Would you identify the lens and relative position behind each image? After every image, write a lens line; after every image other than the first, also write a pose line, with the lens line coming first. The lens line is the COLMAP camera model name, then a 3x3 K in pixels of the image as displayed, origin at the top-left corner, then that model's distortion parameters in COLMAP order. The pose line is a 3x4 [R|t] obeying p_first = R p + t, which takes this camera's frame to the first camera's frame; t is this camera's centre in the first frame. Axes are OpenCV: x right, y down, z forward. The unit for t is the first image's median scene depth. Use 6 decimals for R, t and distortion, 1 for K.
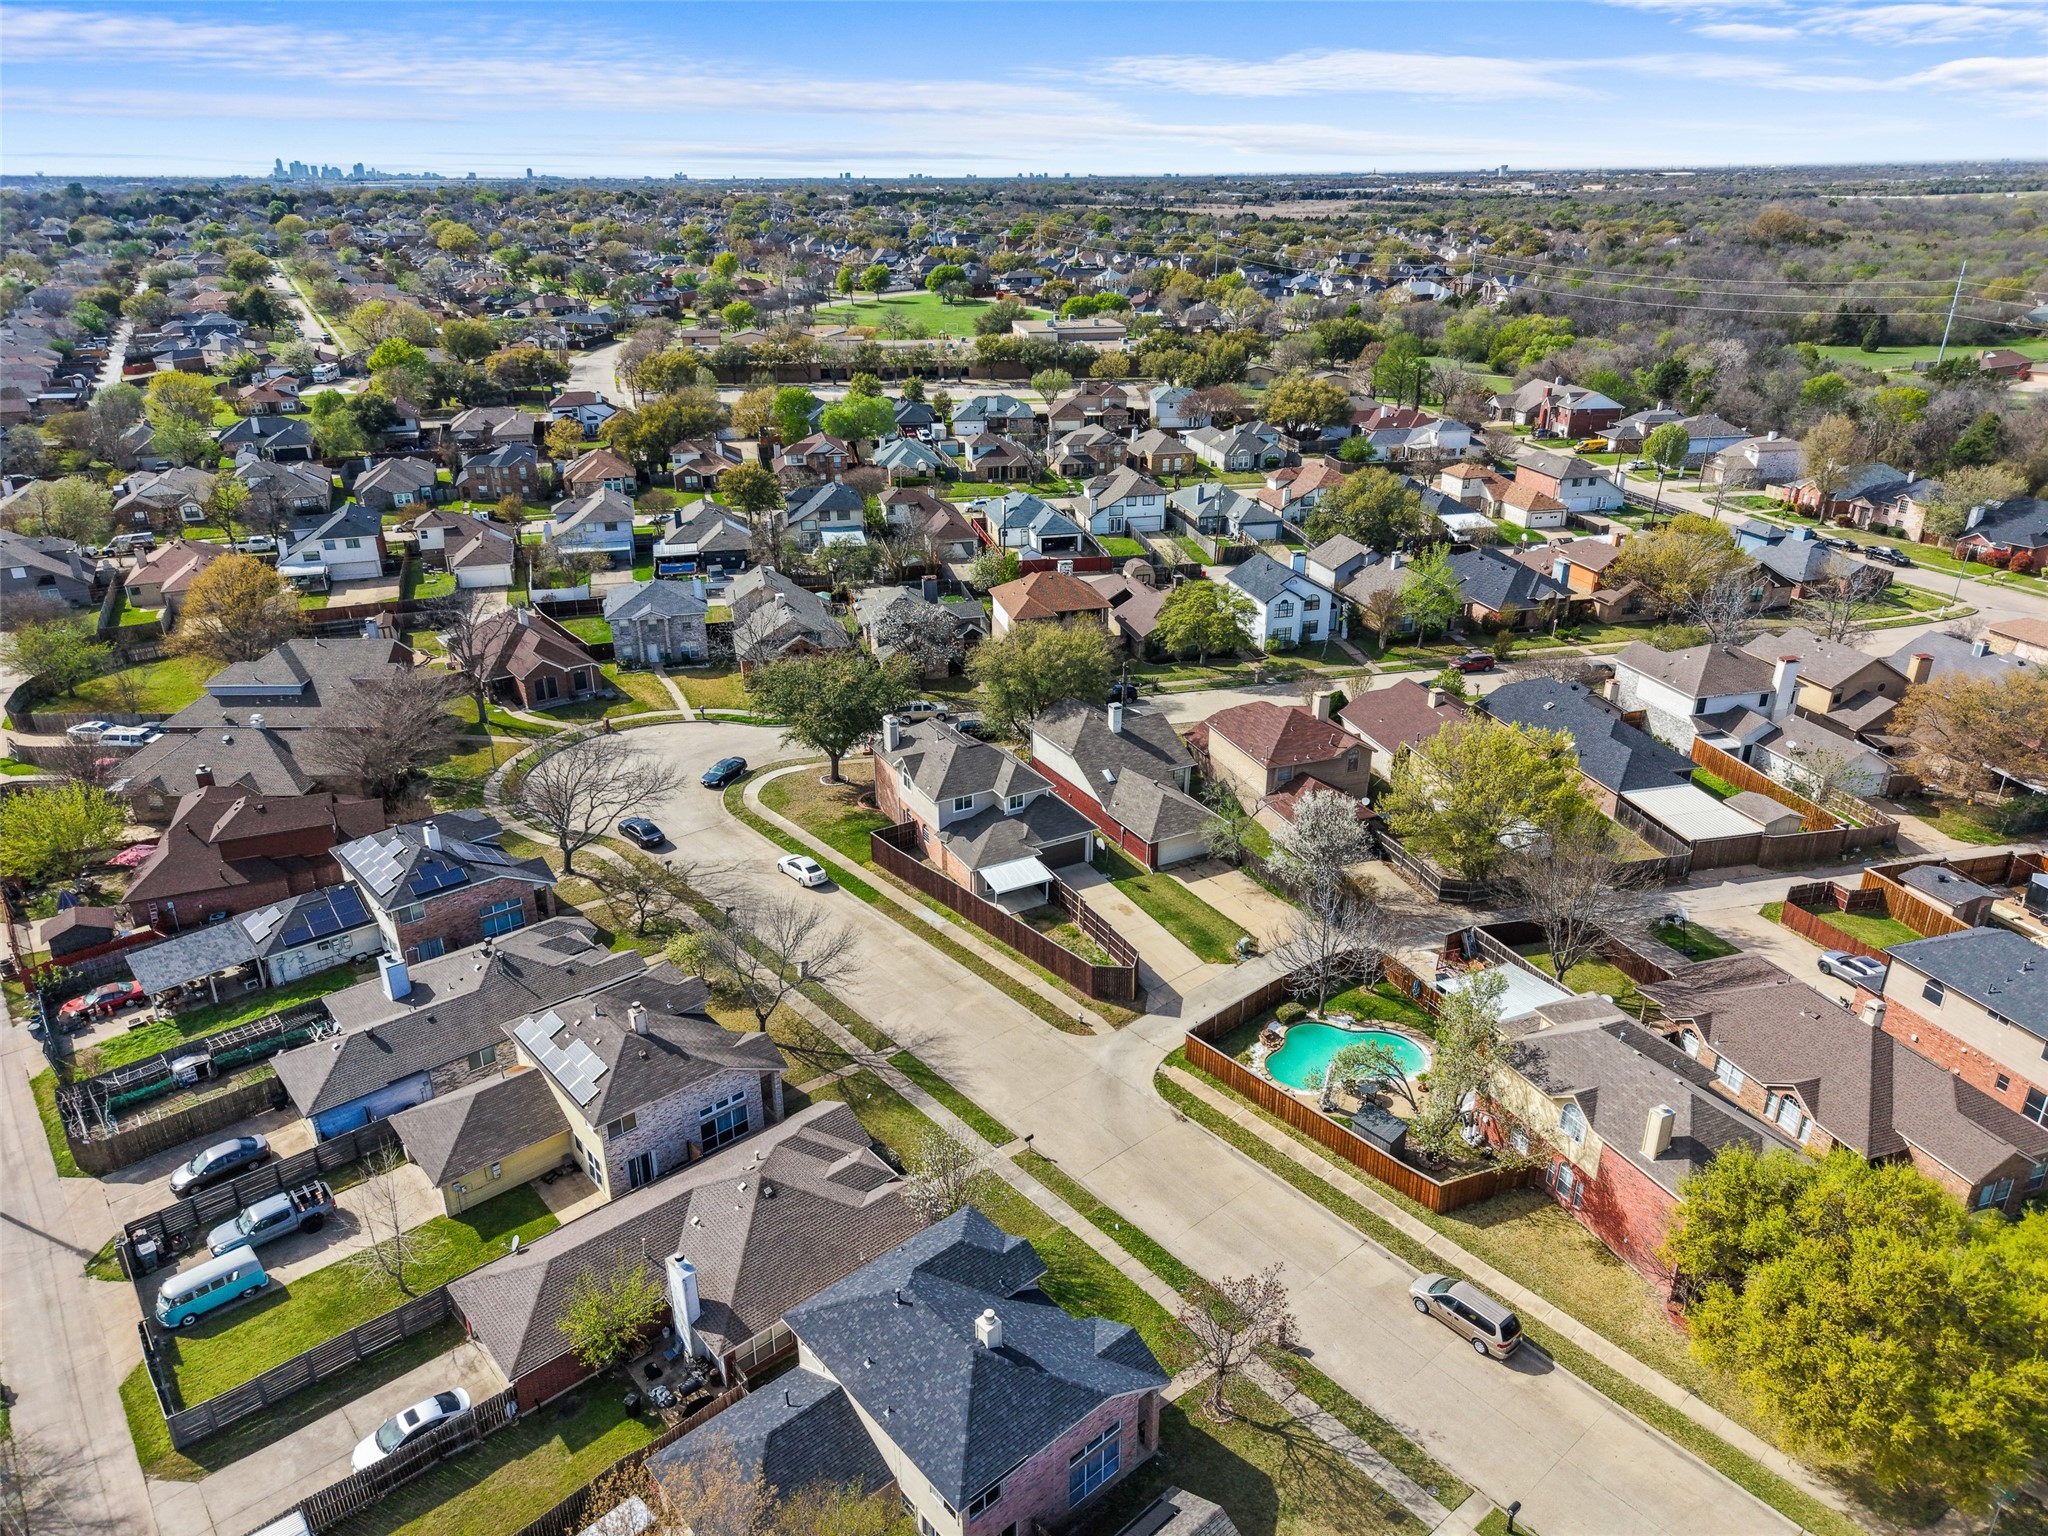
lens RADIAL K [[1397.9, 0, 1027.9], [0, 1397.9, 738.0], [0, 0, 1]] dist [0.097355, -0.000579]
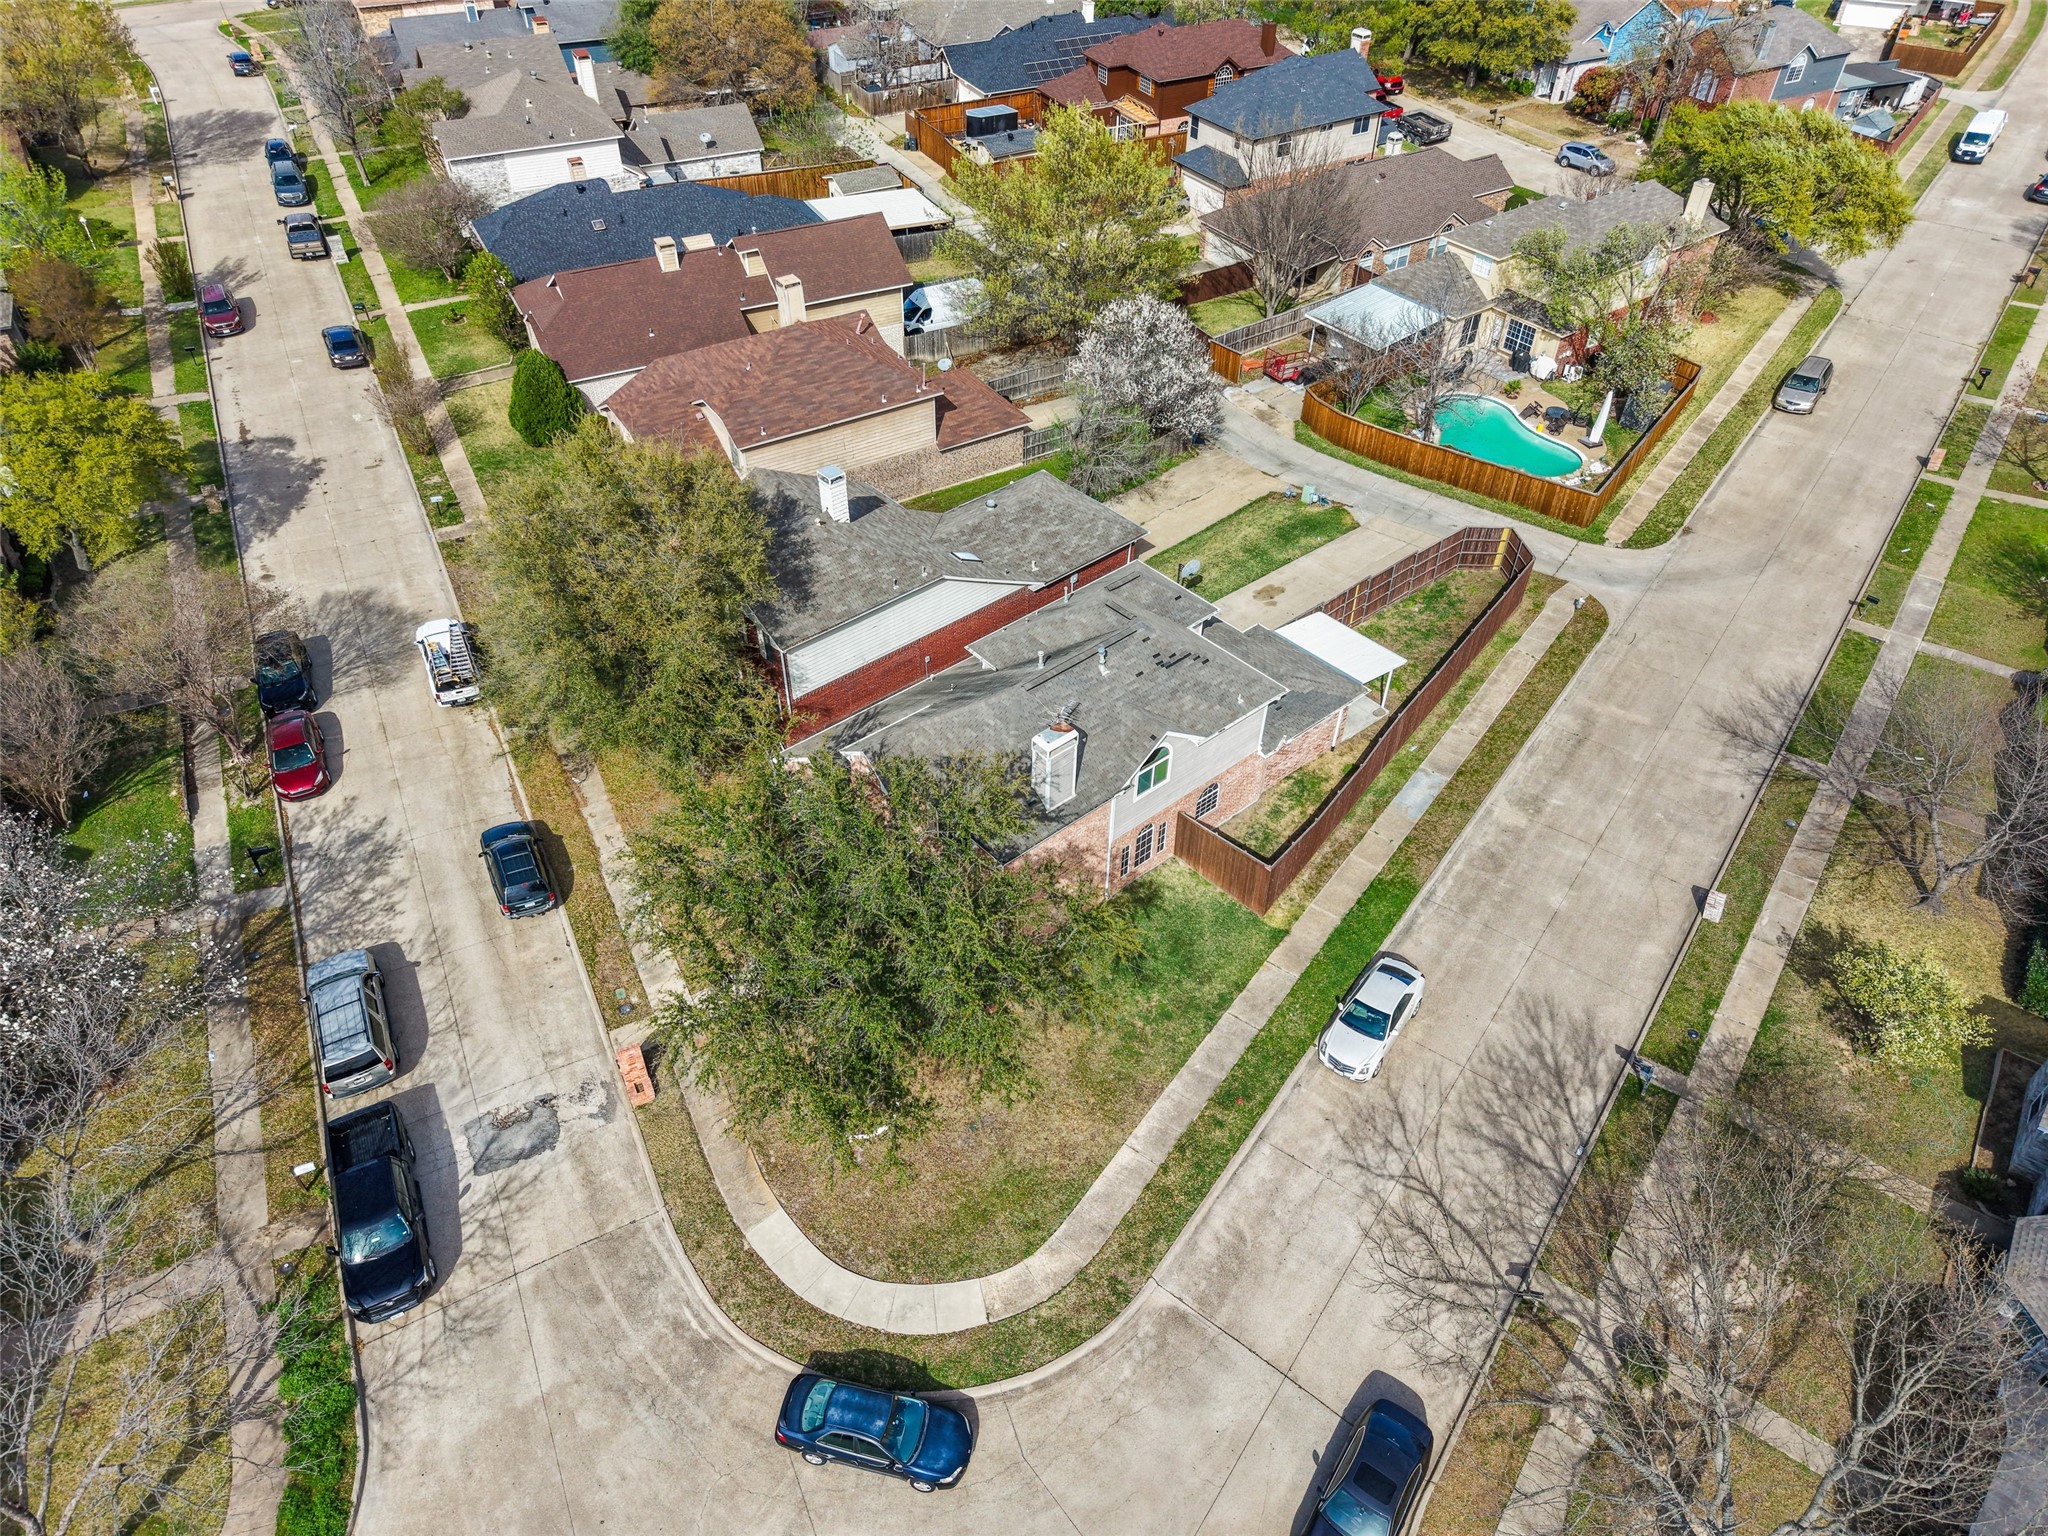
lens RADIAL K [[1375.9, 0, 1024.0], [0, 1375.9, 768.0], [0, 0, 1]] dist [0.032335, 0.000613]
pose [[-0.224048, -0.652178, 0.724201, -0.291644], [0.359156, 0.635538, 0.683446, -0.208637], [-0.905985, 0.413225, 0.091843, 0.762310]]
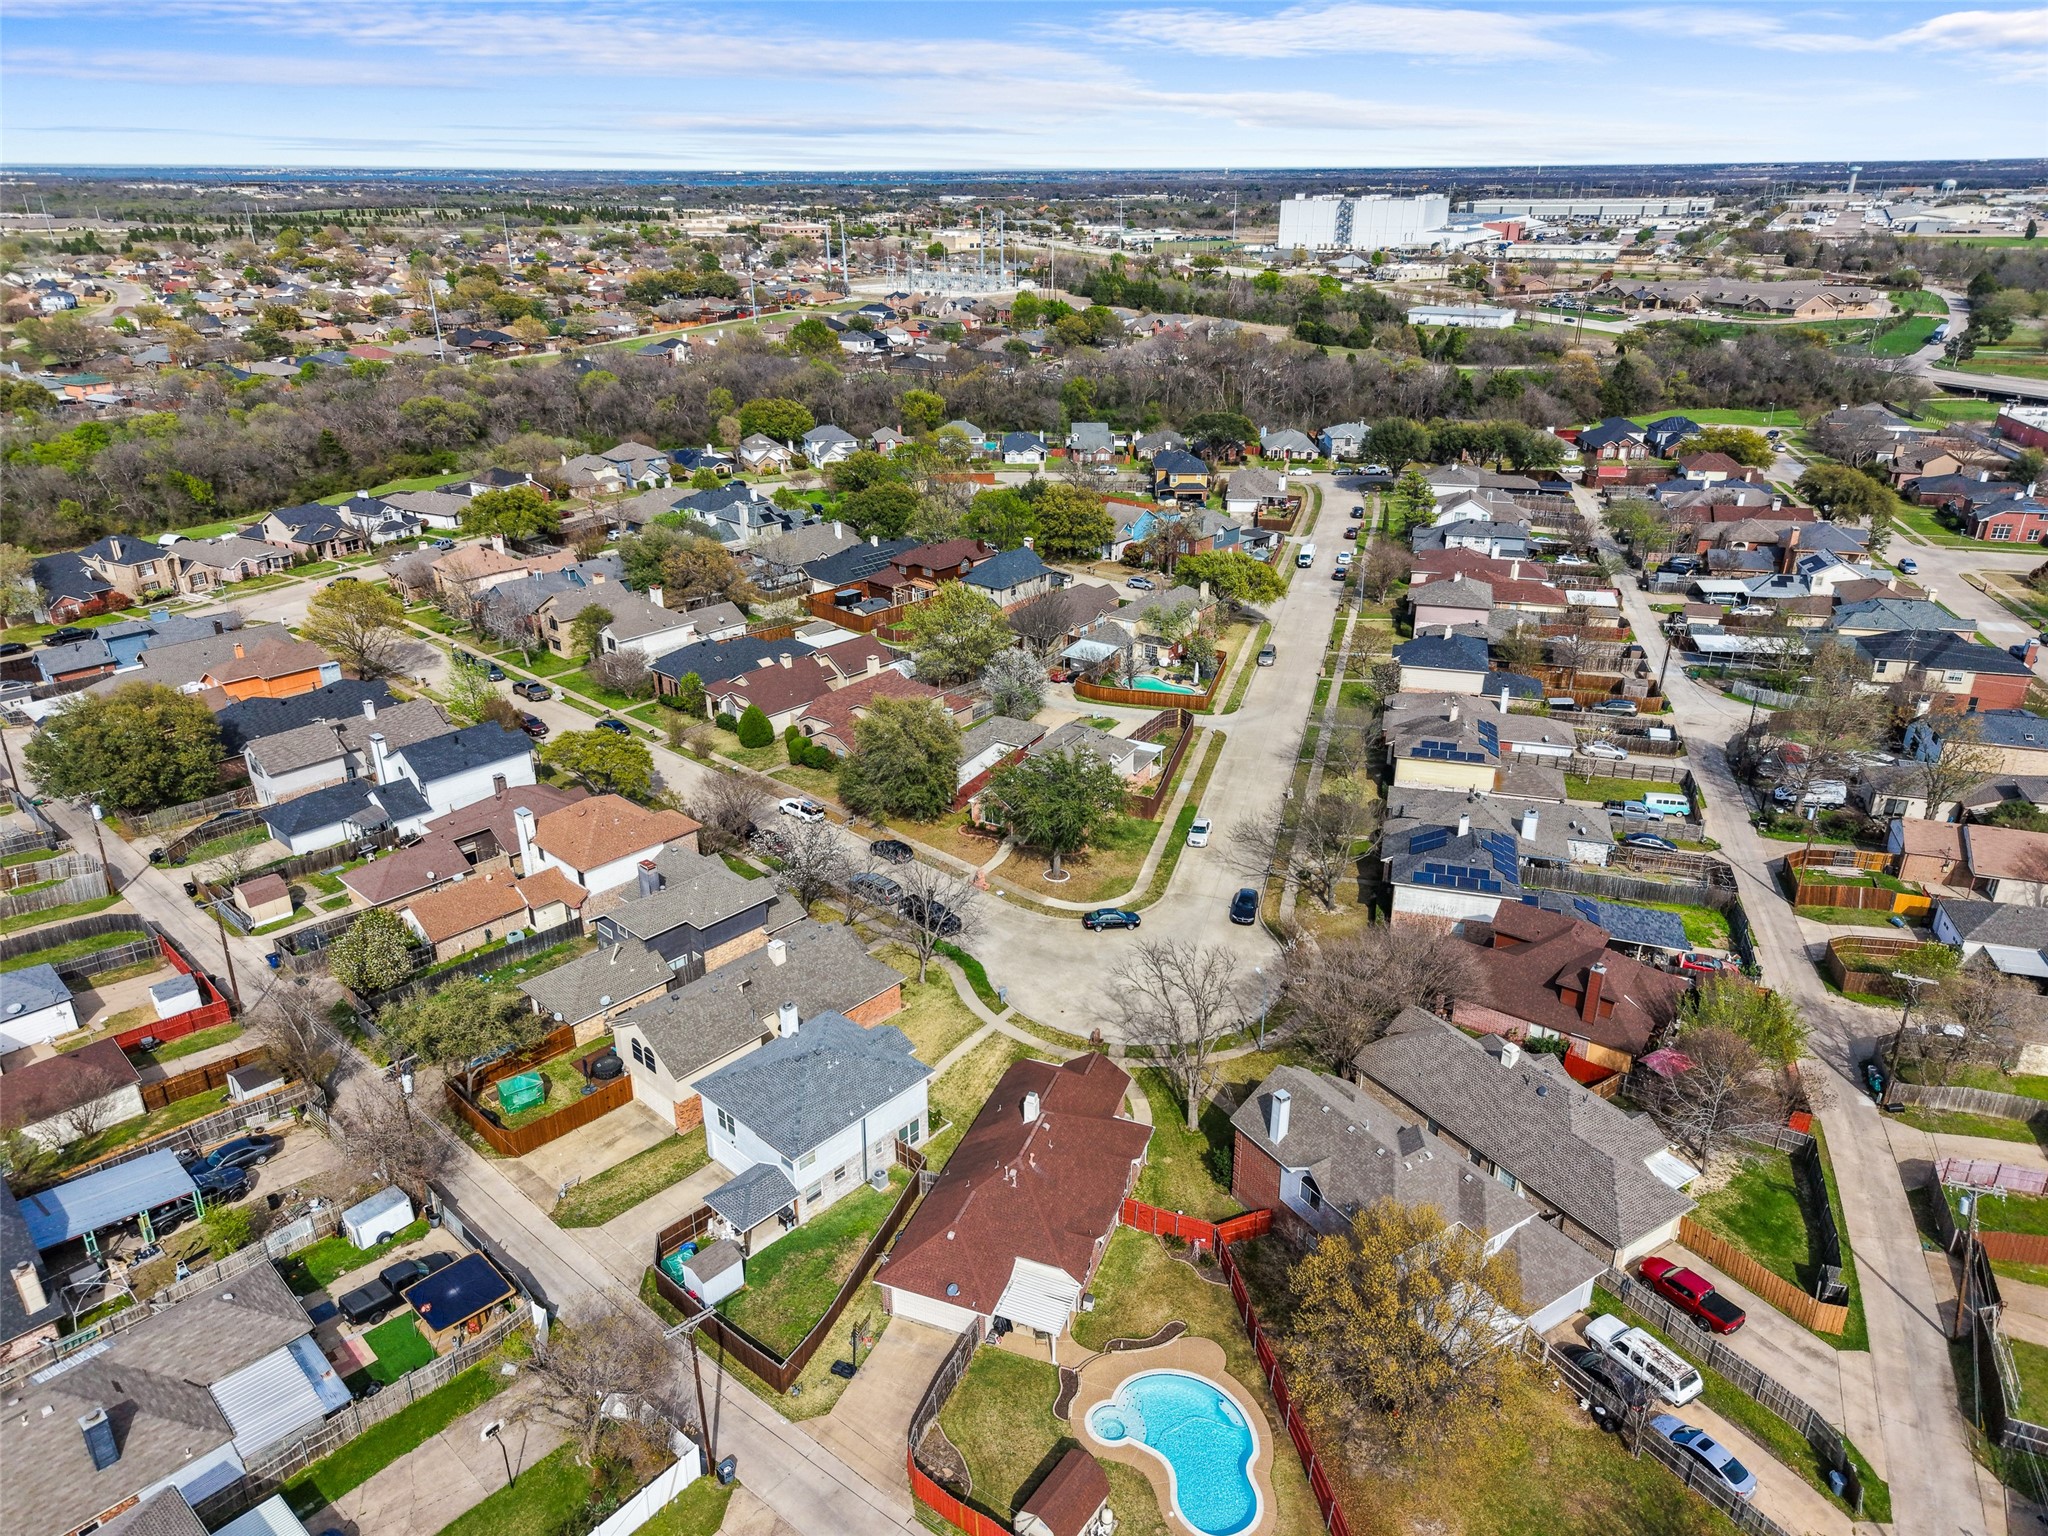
lens RADIAL K [[1390.7, 0, 1024.0], [0, 1390.7, 768.0], [0, 0, 1]] dist [0.209552, 0.000013]
pose [[-0.549296, -0.331493, 0.767063, -0.765514], [0.316334, 0.767142, 0.558055, -0.530577], [-0.773438, 0.549186, -0.316526, 1.110119]]
